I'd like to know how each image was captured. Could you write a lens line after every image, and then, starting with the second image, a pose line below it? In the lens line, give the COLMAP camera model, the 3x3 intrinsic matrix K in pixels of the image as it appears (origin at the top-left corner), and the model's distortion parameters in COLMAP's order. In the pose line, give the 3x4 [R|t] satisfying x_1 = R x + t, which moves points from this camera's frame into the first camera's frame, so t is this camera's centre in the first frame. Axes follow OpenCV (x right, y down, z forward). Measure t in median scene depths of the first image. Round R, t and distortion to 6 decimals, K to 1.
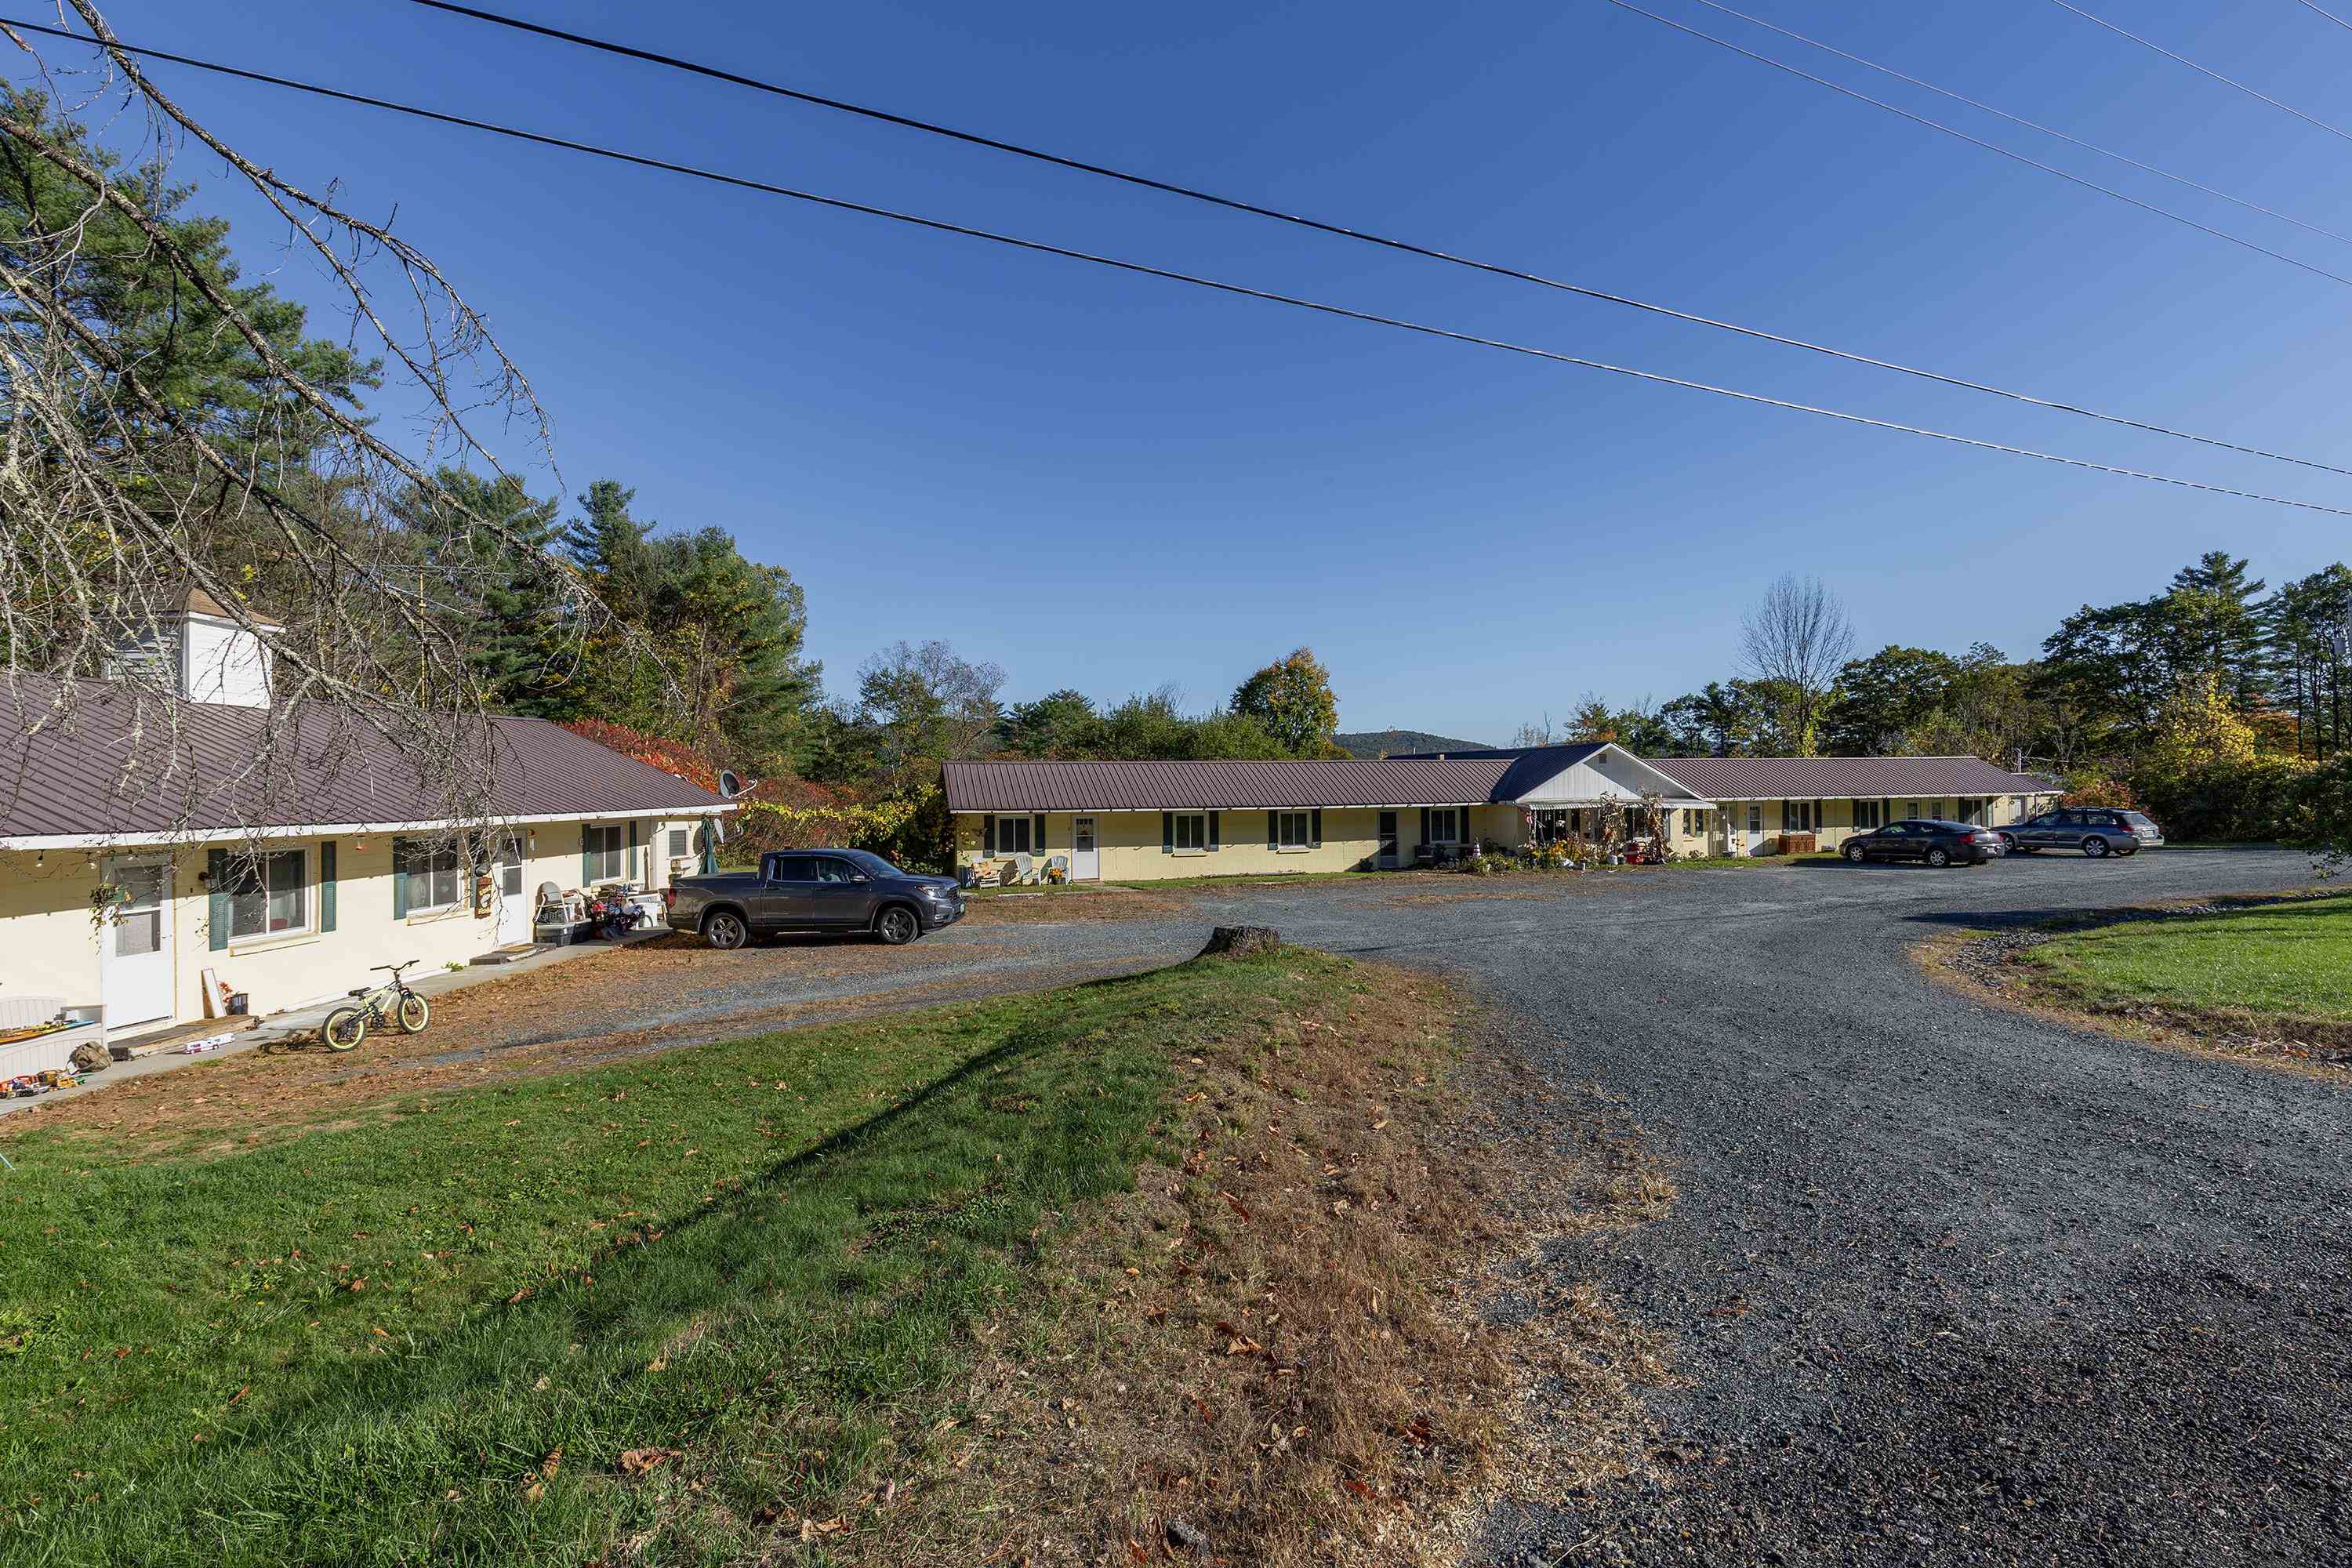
lens RADIAL K [[1051.2, 0, 1180.0], [0, 1051.2, 773.4], [0, 0, 1]] dist [0.000535, 0.001239]
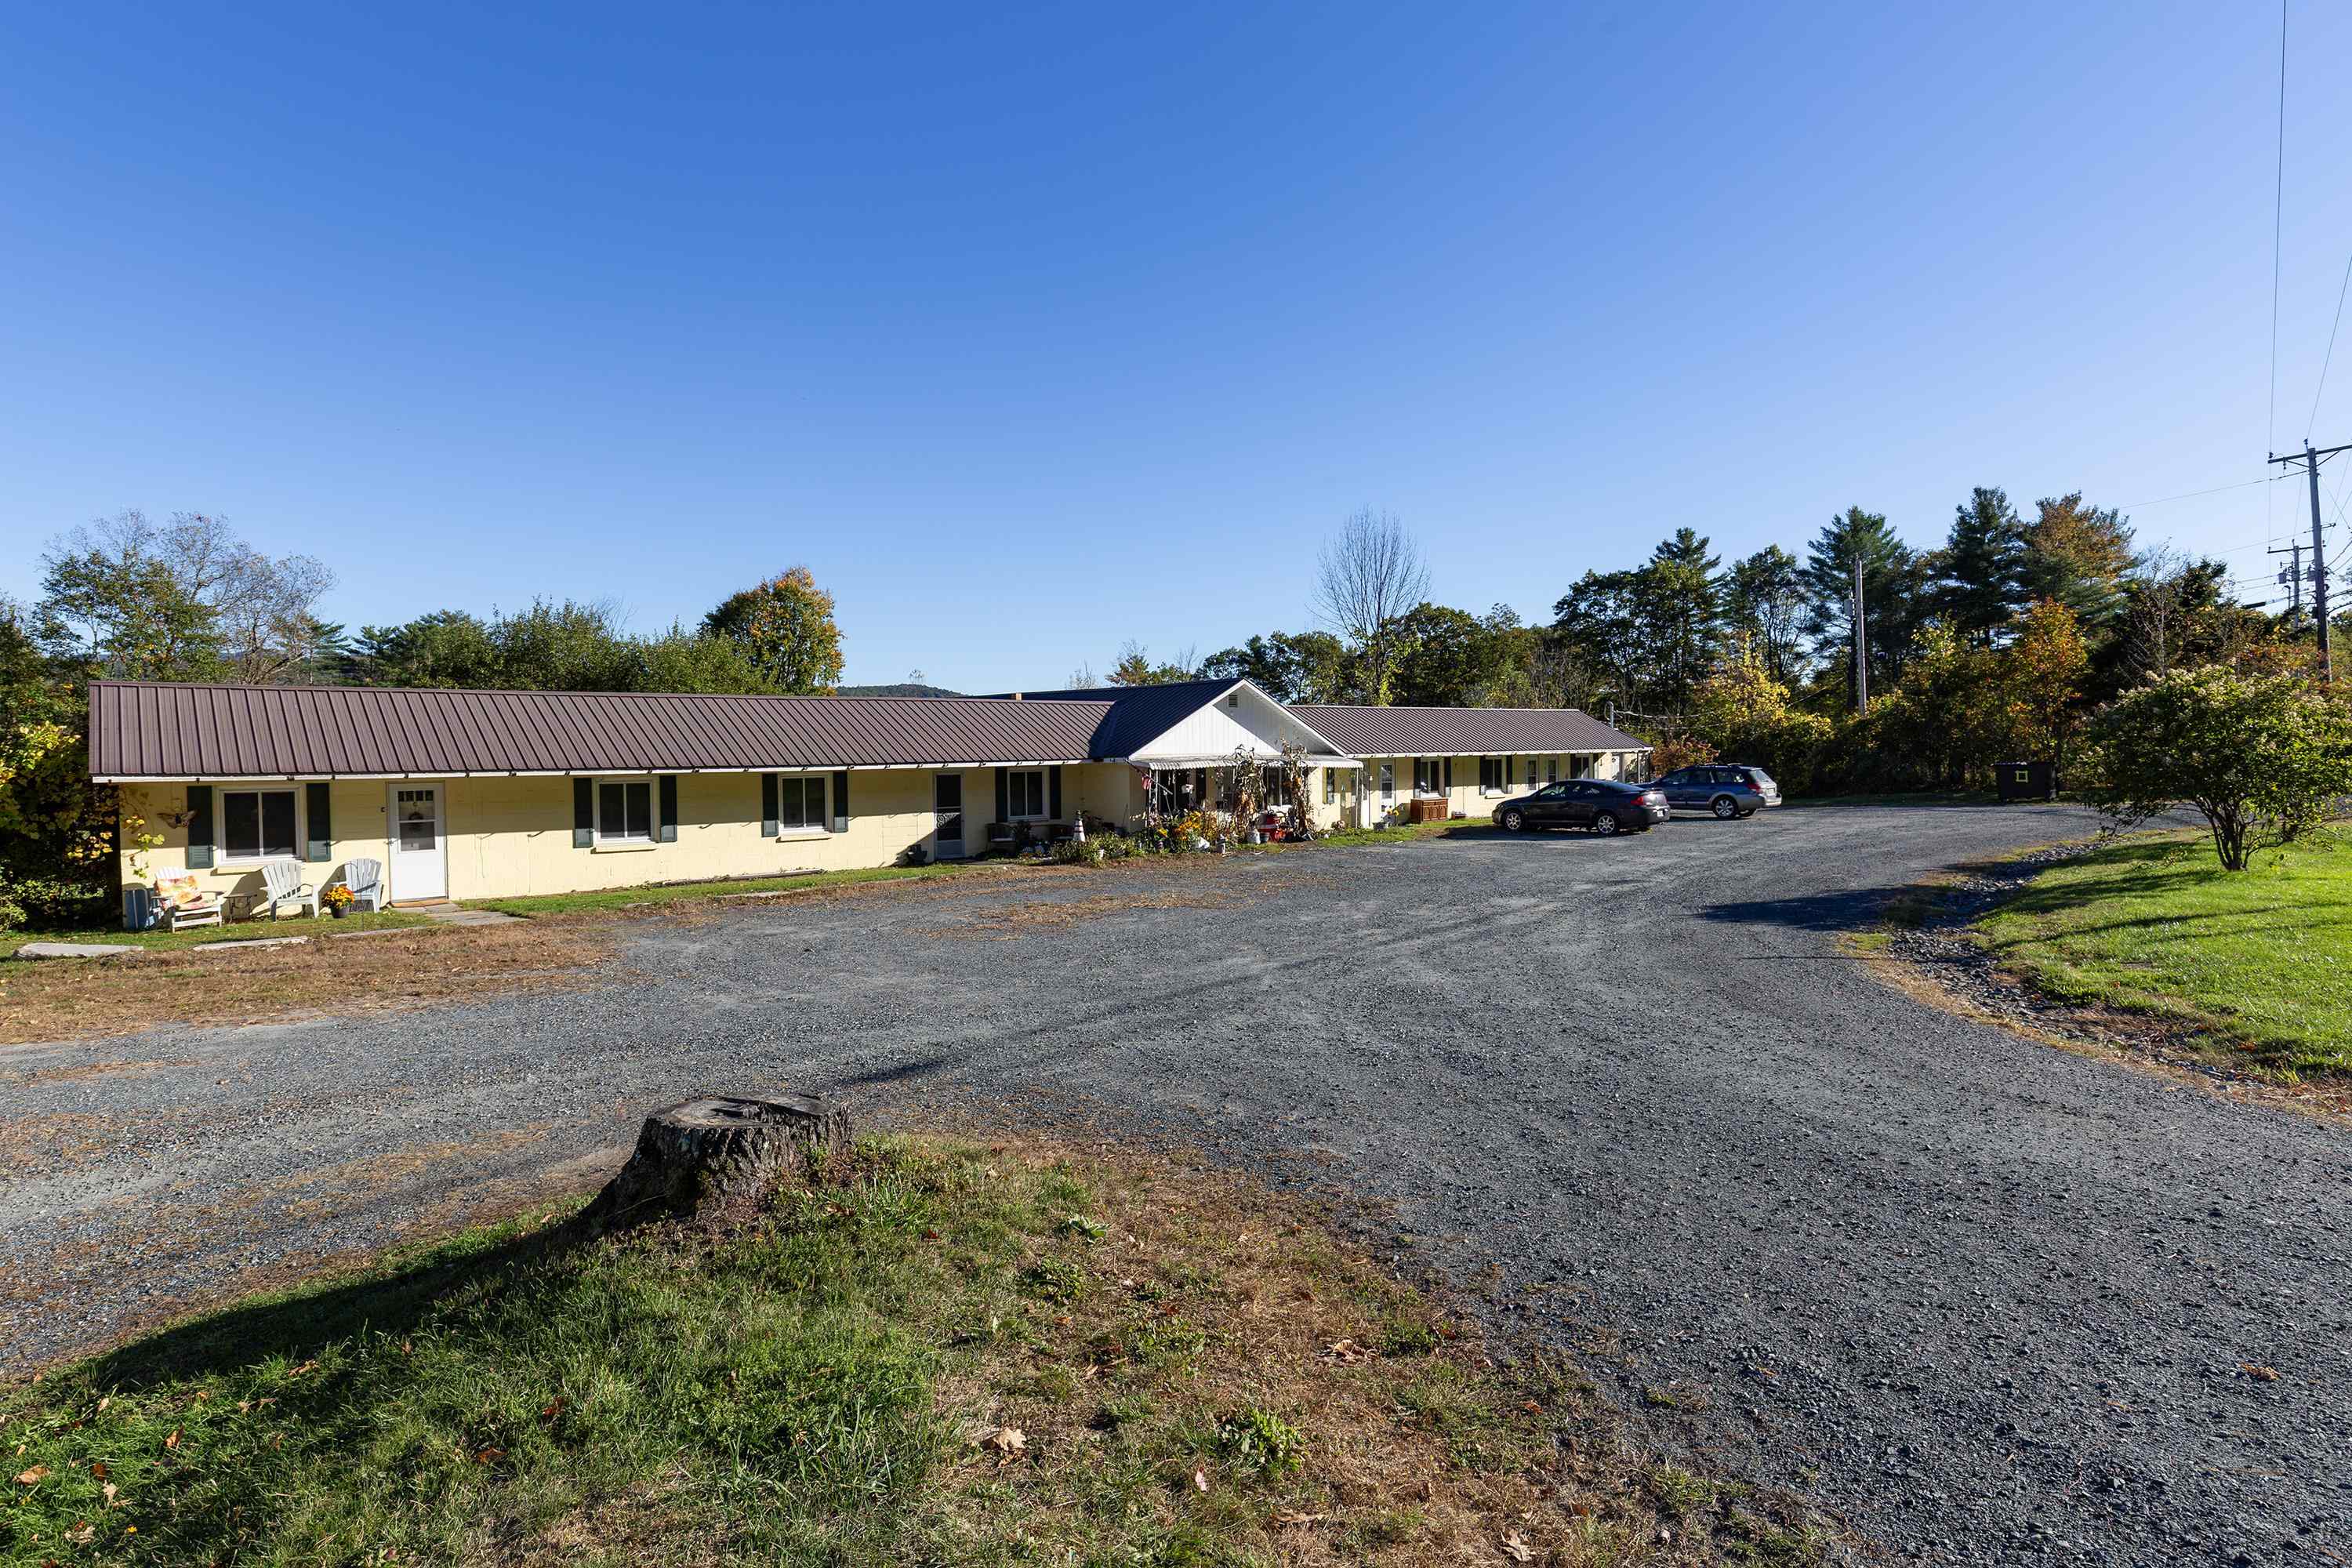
lens RADIAL K [[1218.2, 0, 1175.3], [0, 1218.2, 783.8], [0, 0, 1]] dist [-0.002278, -0.001988]
pose [[0.912516, -0.010359, 0.408910, 0.011493], [-0.006372, 0.999198, 0.039533, 0.011097], [-0.408992, -0.038680, 0.911718, 0.231332]]
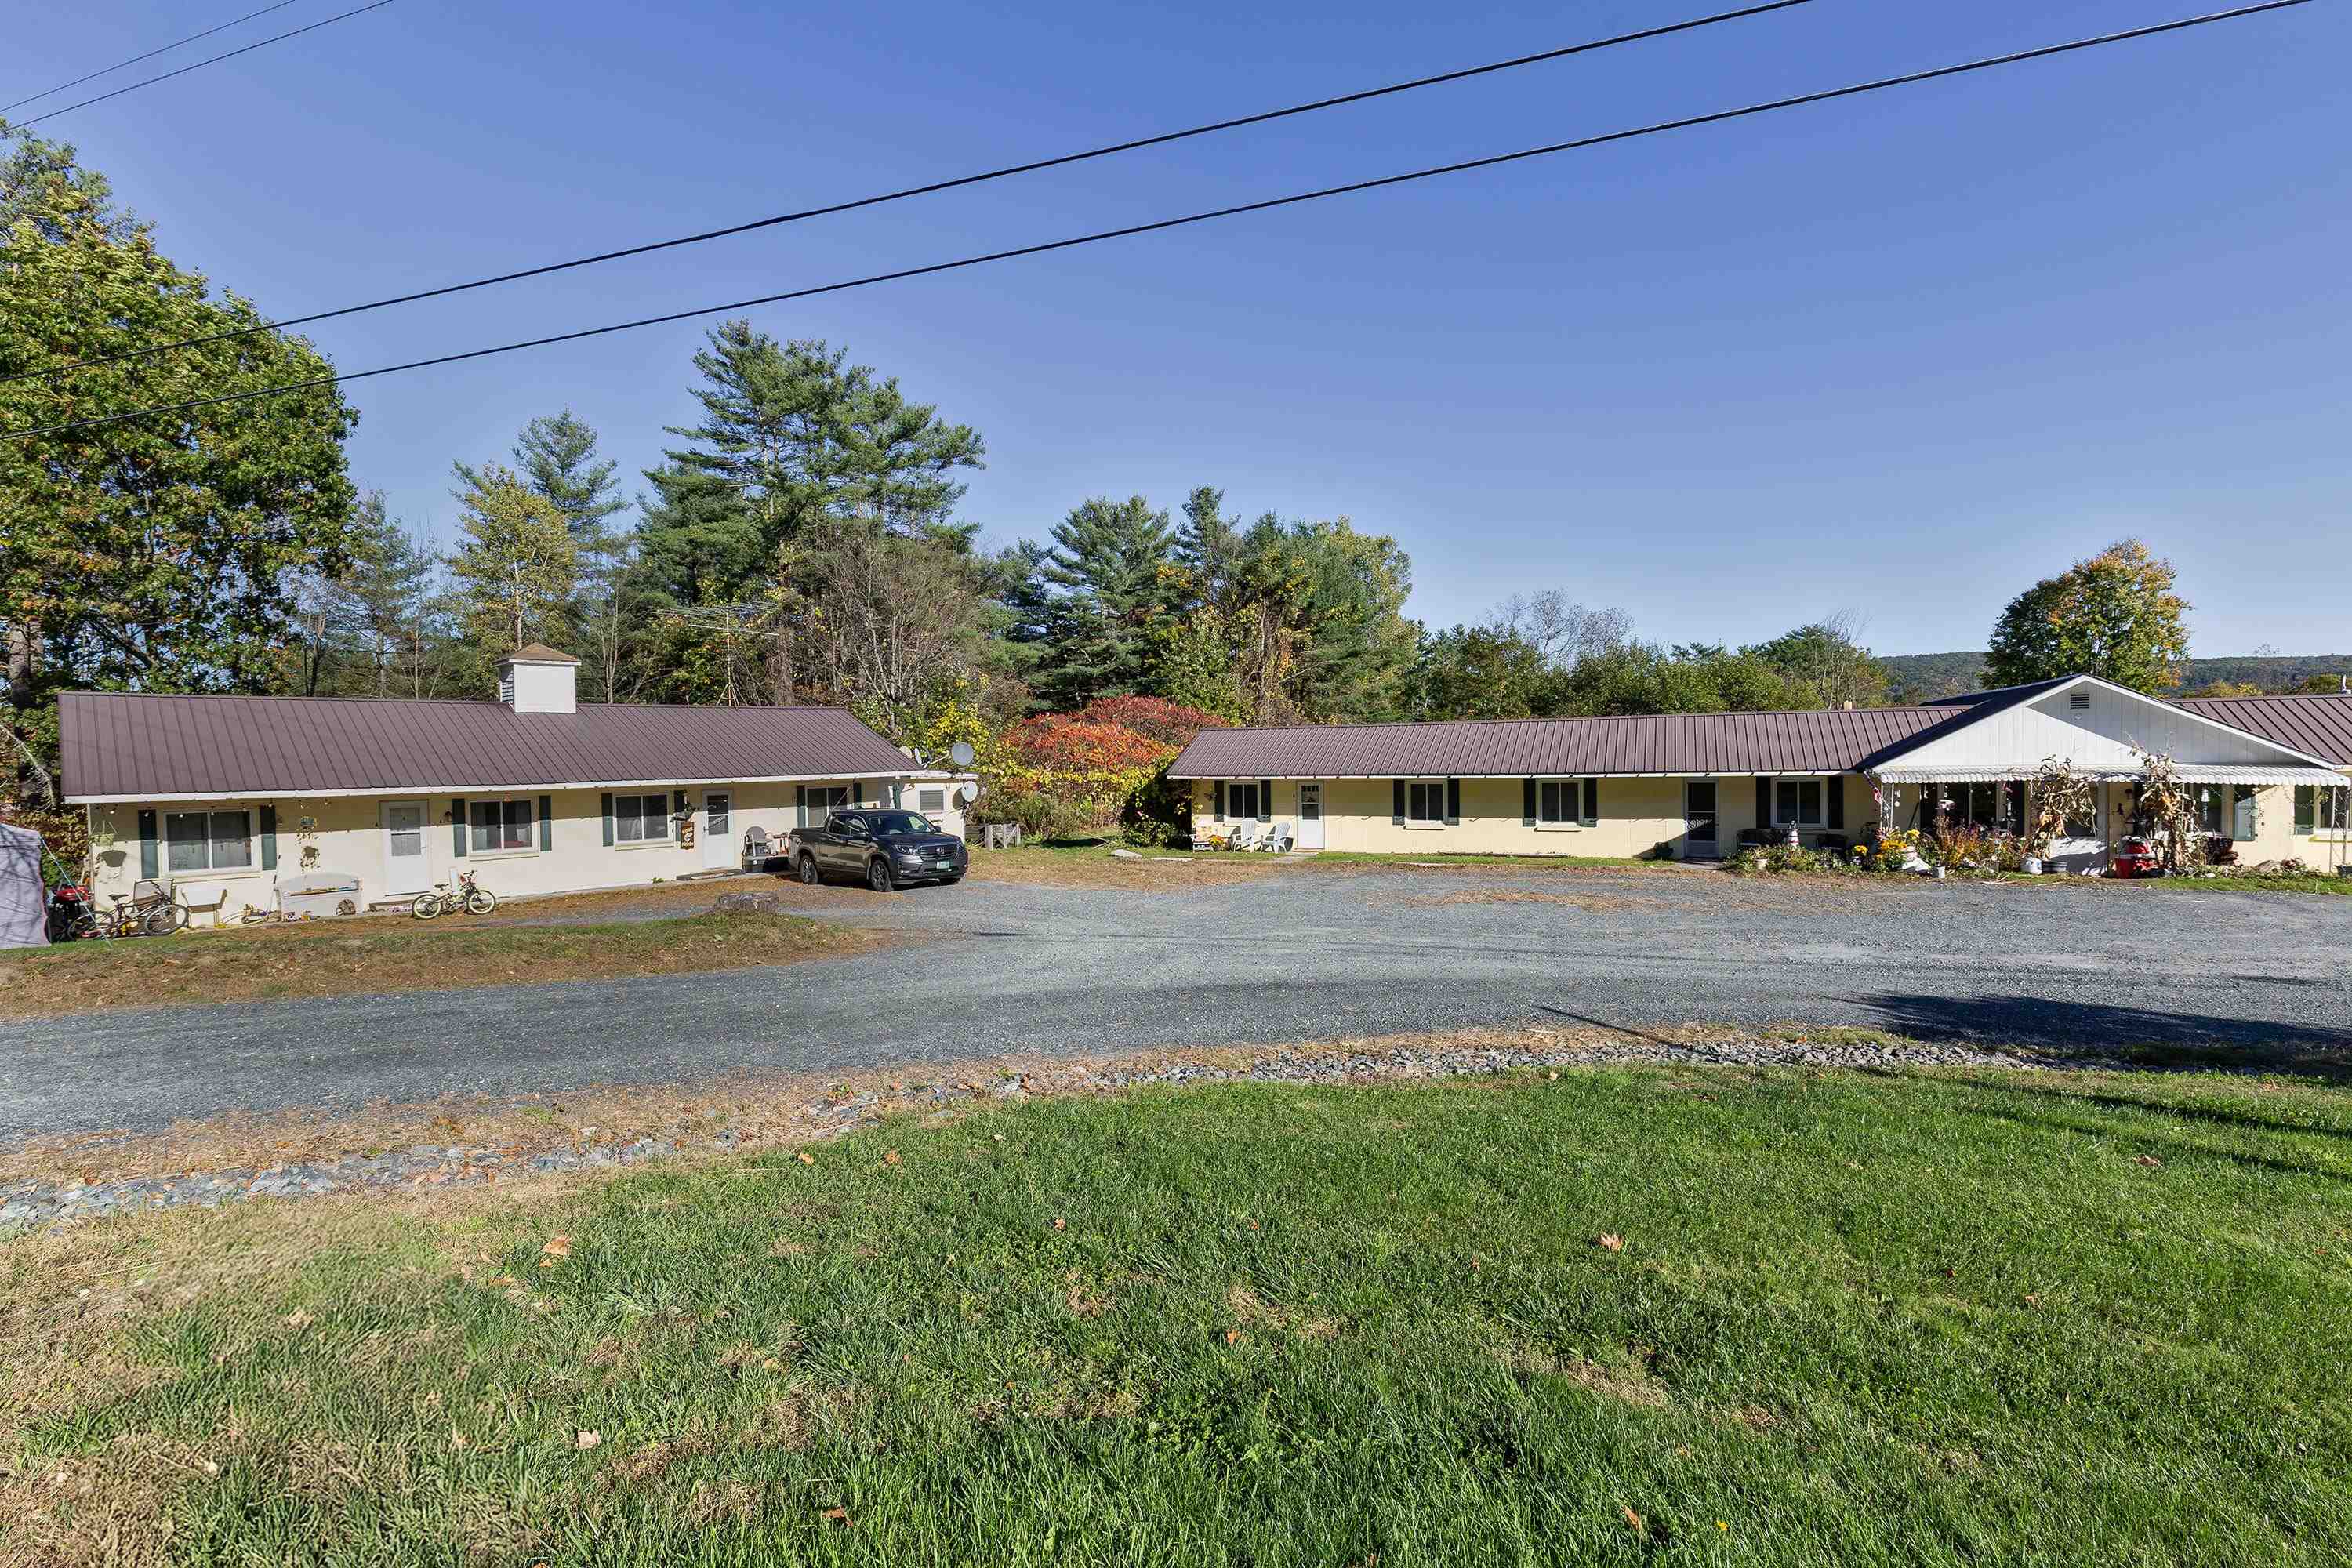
lens RADIAL K [[1051.2, 0, 1170.6], [0, 1051.2, 788.3], [0, 0, 1]] dist [0.000535, 0.001239]
pose [[0.741437, 0.018356, -0.670772, 0.422394], [0.018662, 0.998675, 0.047958, -0.002548], [0.670763, -0.048076, 0.740112, 0.191138]]
